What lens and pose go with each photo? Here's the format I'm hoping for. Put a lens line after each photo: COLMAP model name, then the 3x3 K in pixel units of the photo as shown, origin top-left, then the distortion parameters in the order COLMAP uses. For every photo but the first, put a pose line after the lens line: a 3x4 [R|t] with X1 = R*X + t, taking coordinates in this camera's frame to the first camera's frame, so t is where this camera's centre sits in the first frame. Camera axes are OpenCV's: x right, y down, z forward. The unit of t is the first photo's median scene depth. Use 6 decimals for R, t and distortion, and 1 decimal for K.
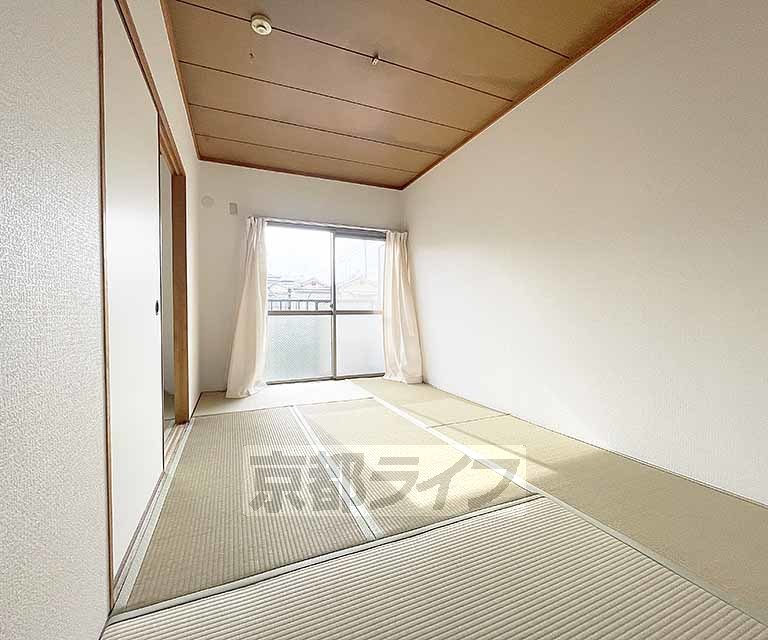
lens RADIAL K [[353.9, 0, 384.0], [0, 353.9, 320.0], [0, 0, 1]] dist [-0.055251, -0.000207]
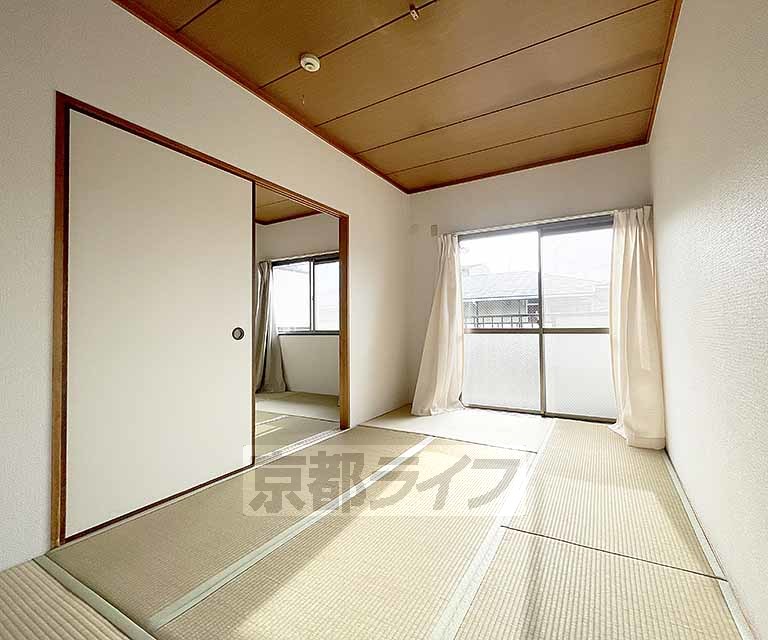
lens RADIAL K [[352.6, 0, 404.3], [0, 352.6, 317.1], [0, 0, 1]] dist [-0.000642, -0.000329]
pose [[0.608377, -0.022221, -0.793337, 0.303091], [-0.005658, 0.999461, -0.032334, -0.024551], [0.793628, 0.024160, 0.607924, 0.270317]]
